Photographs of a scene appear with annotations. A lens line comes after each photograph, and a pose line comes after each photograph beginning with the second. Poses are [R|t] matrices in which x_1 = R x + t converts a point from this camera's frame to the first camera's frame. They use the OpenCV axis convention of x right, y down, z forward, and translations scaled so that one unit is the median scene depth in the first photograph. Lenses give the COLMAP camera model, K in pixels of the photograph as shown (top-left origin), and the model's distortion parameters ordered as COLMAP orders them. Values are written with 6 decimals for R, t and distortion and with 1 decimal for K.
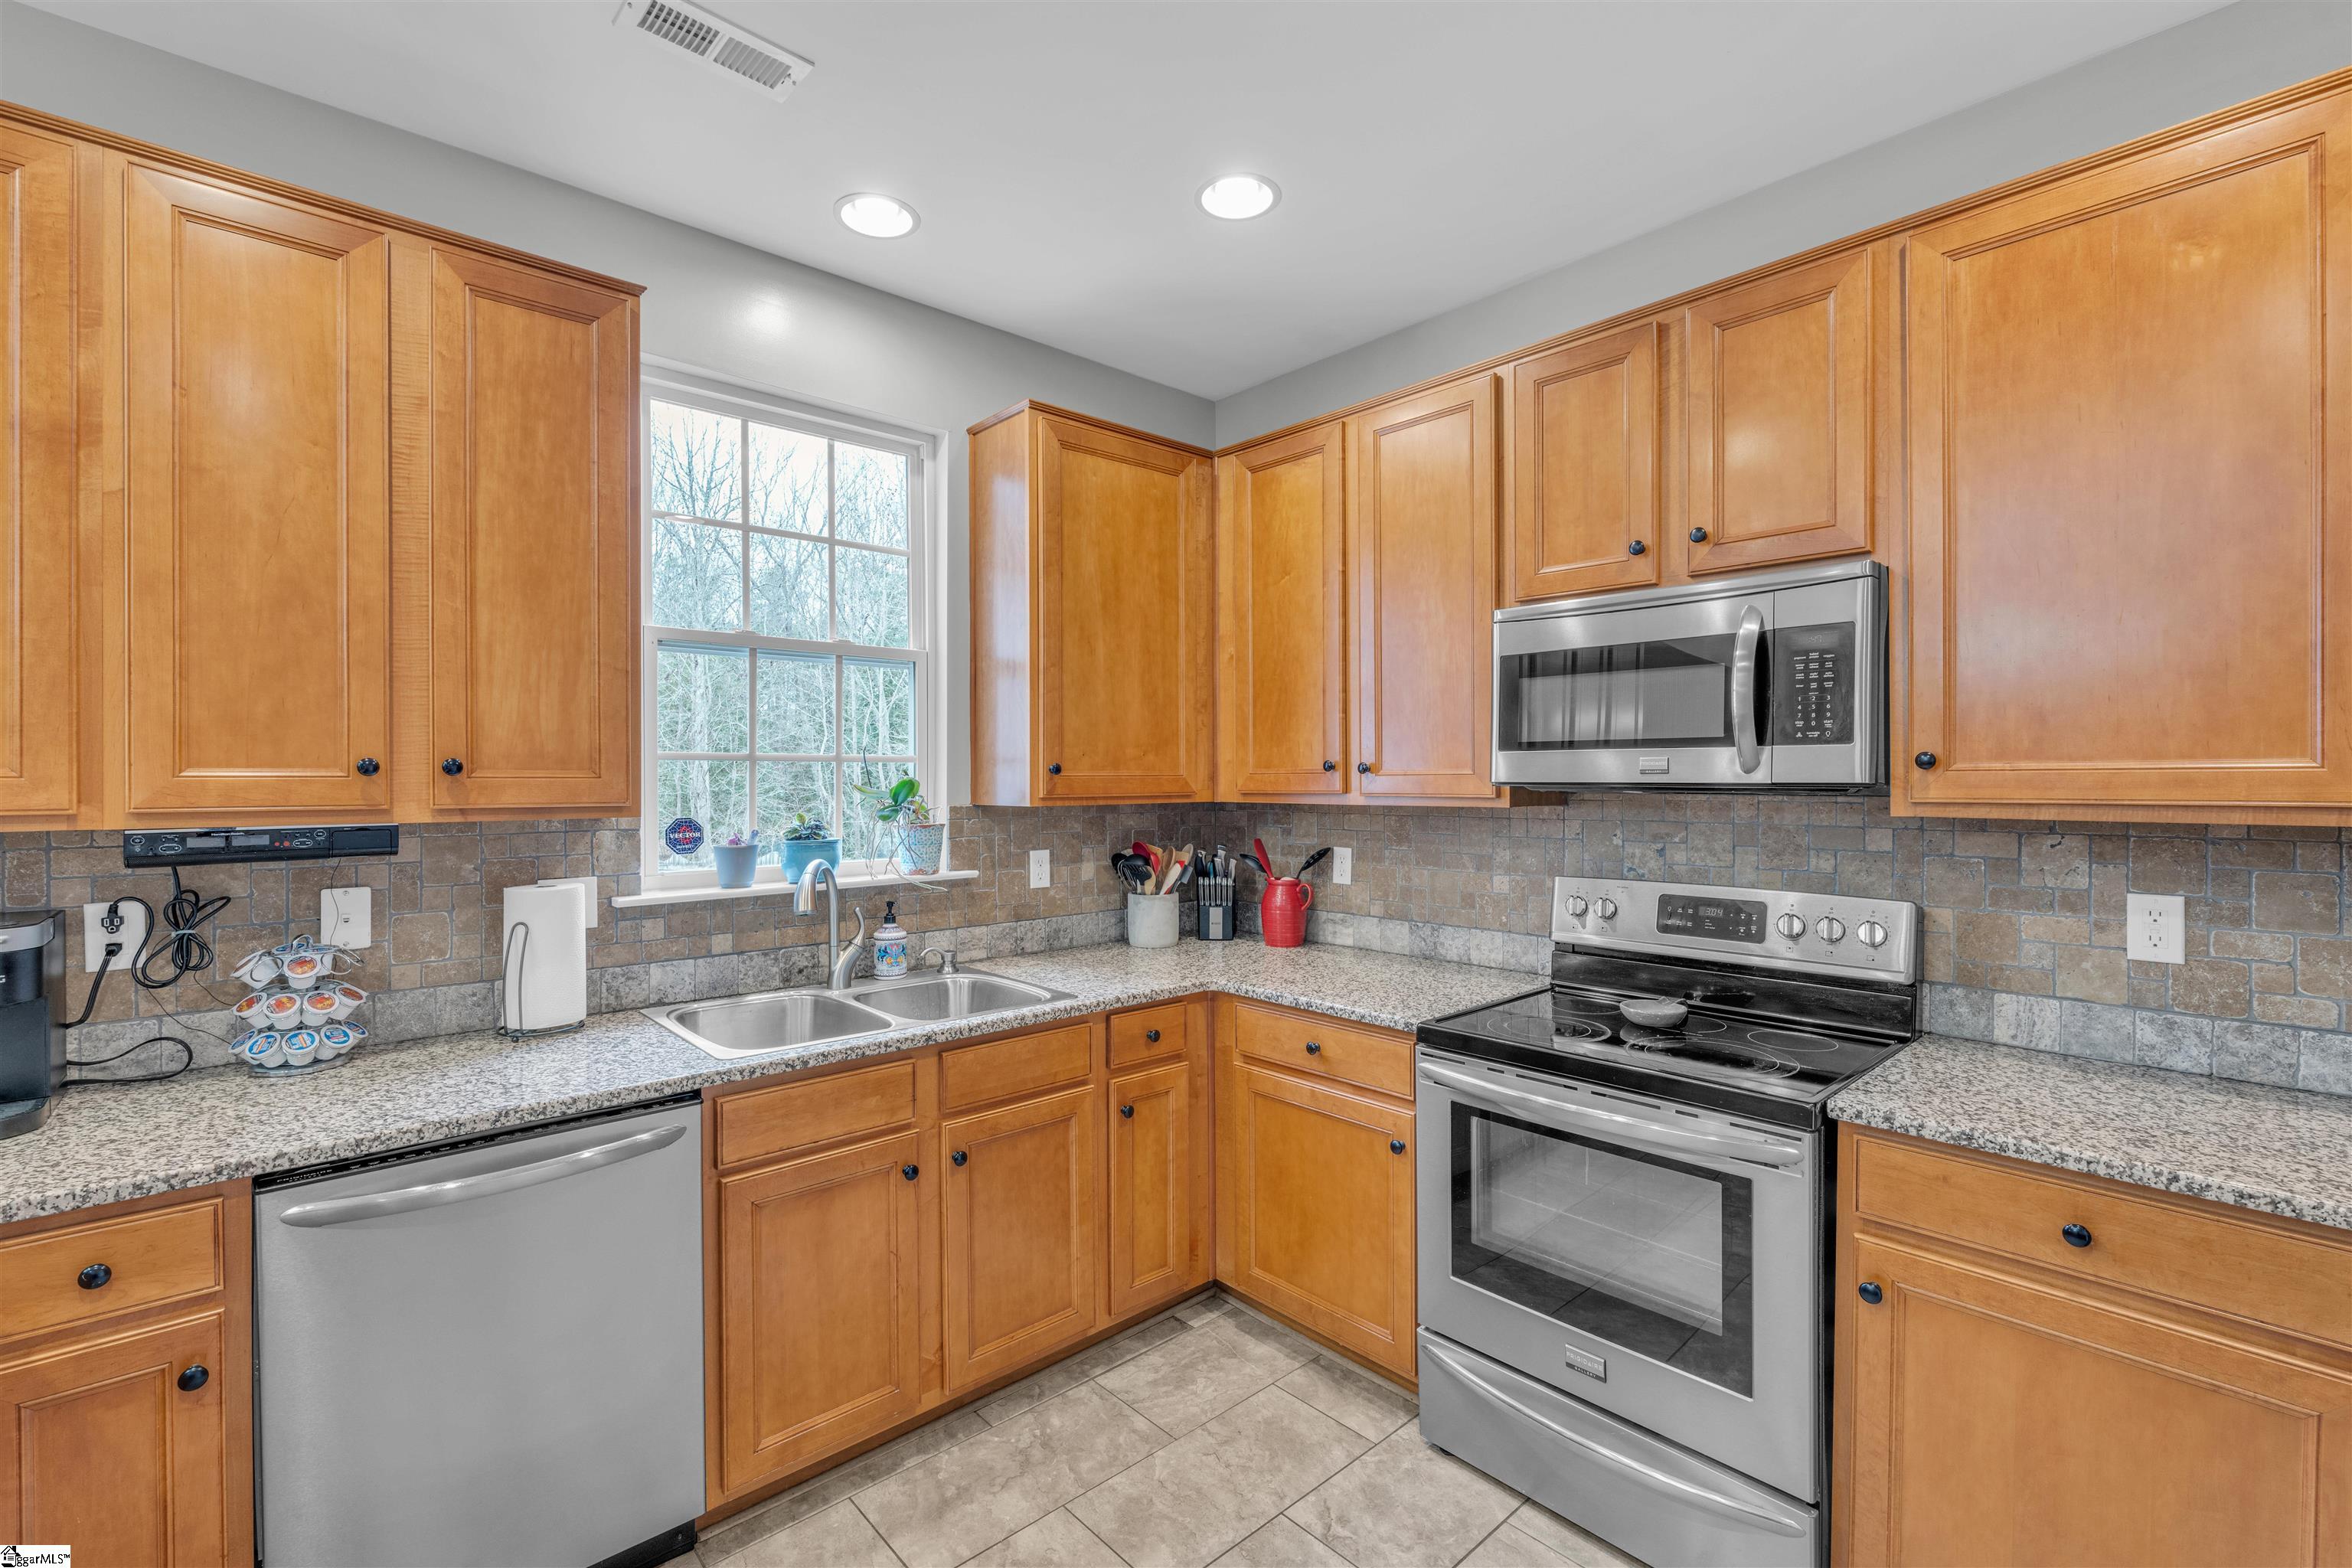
lens RADIAL K [[1023.7, 0, 1175.6], [0, 1023.7, 793.0], [0, 0, 1]] dist [-0.004570, 0.000477]
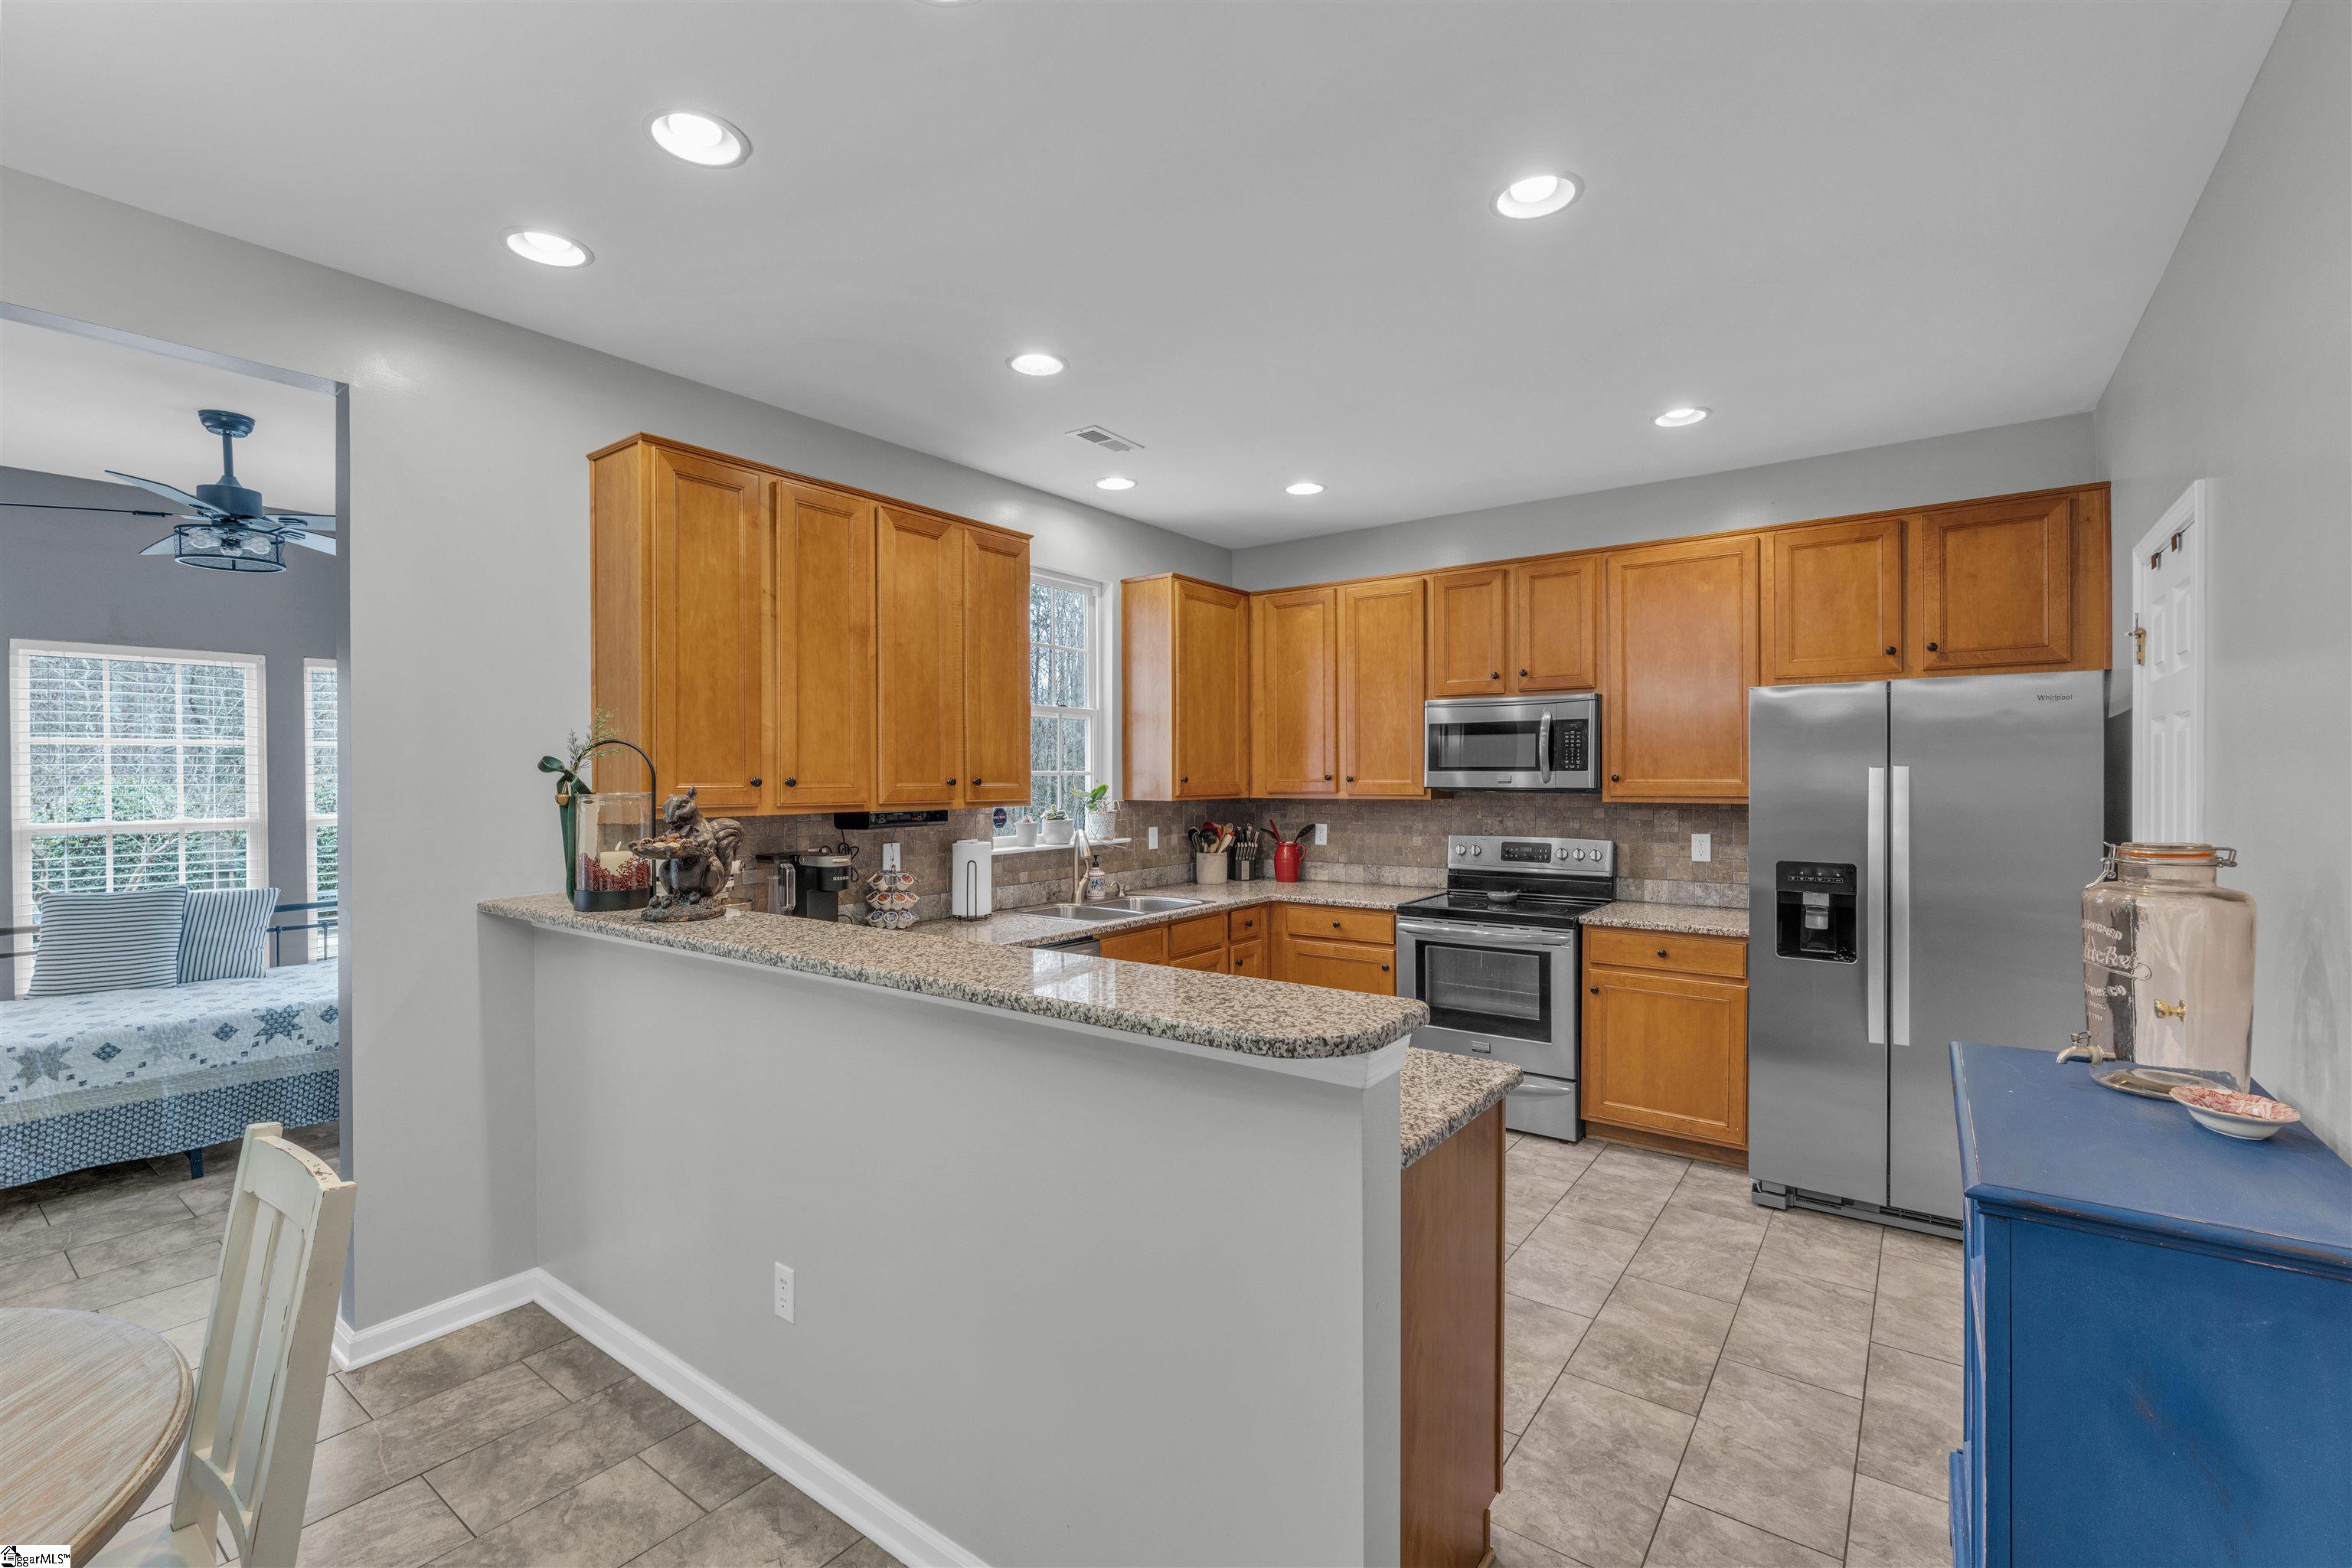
lens RADIAL K [[1023.7, 0, 1175.6], [0, 1023.7, 793.0], [0, 0, 1]] dist [-0.004570, 0.000477]
pose [[0.979537, -0.003399, 0.201234, -0.566340], [0.003079, 0.999993, 0.001899, -0.003759], [-0.201239, -0.001240, 0.979541, -0.853179]]
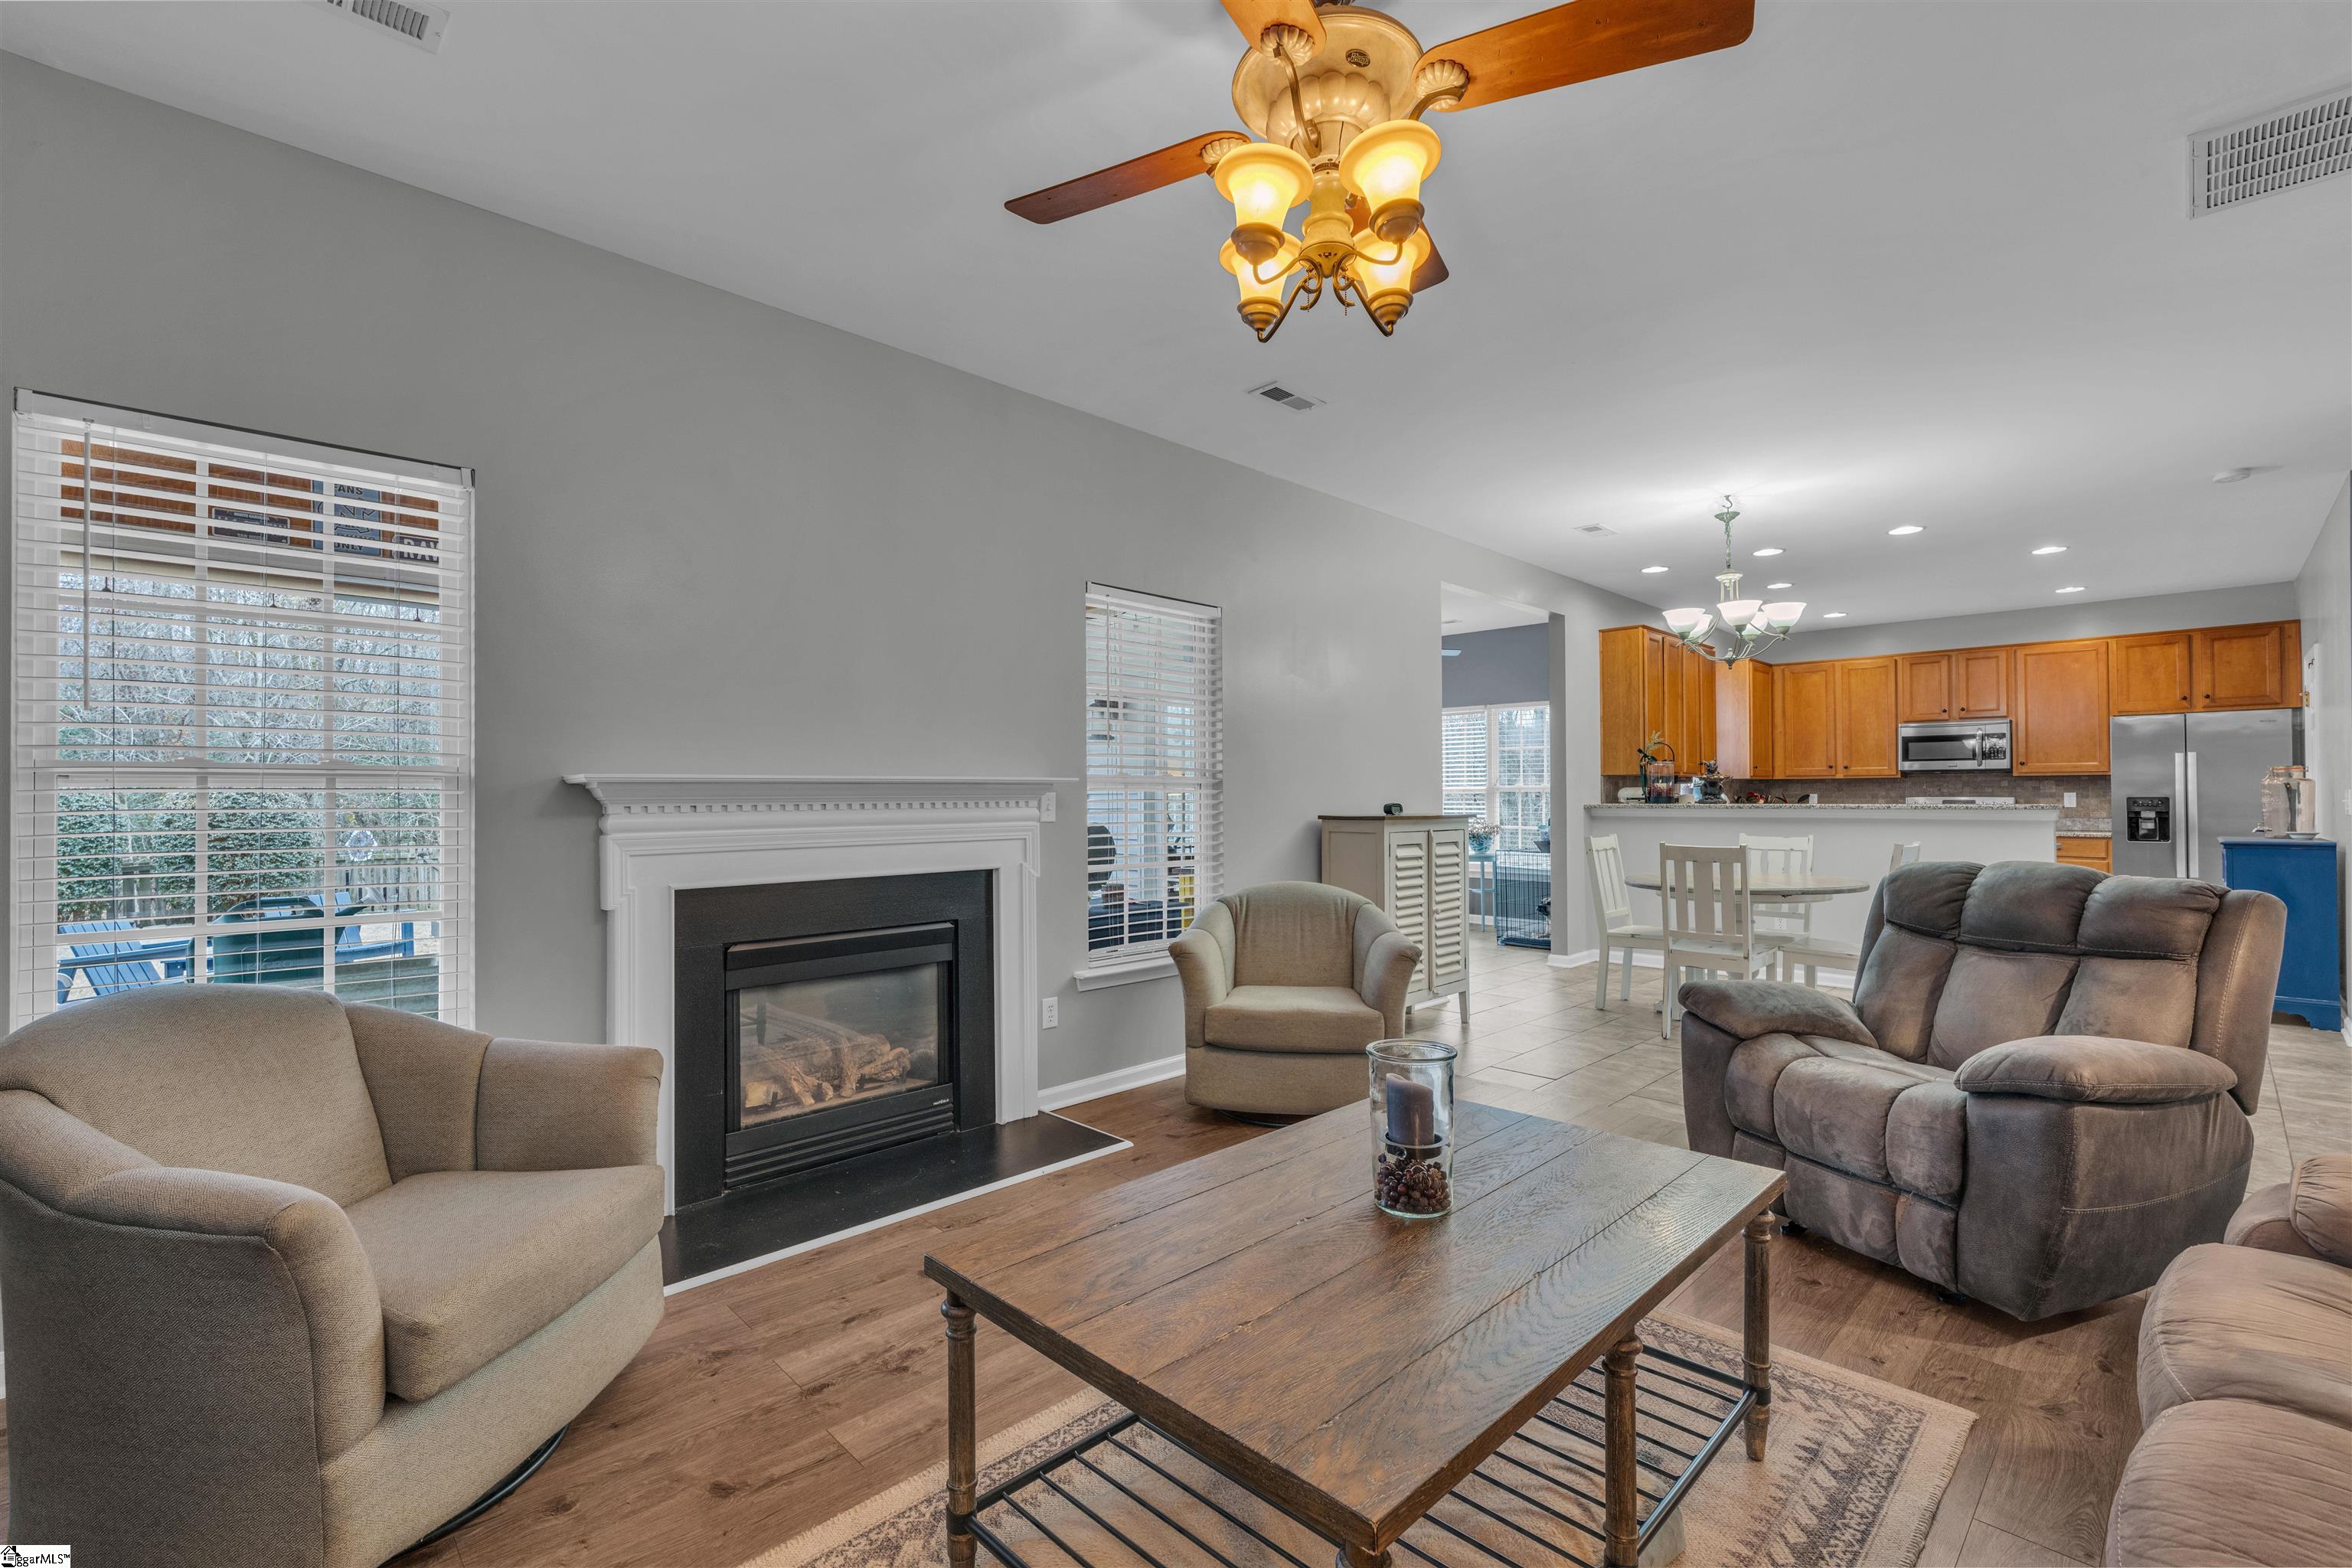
lens RADIAL K [[1023.7, 0, 1175.6], [0, 1023.7, 793.0], [0, 0, 1]] dist [-0.004570, 0.000477]
pose [[0.998756, 0.001932, 0.049829, -2.510230], [-0.000906, 0.999787, -0.020595, 0.152453], [-0.049858, 0.020525, 0.998545, -2.583729]]
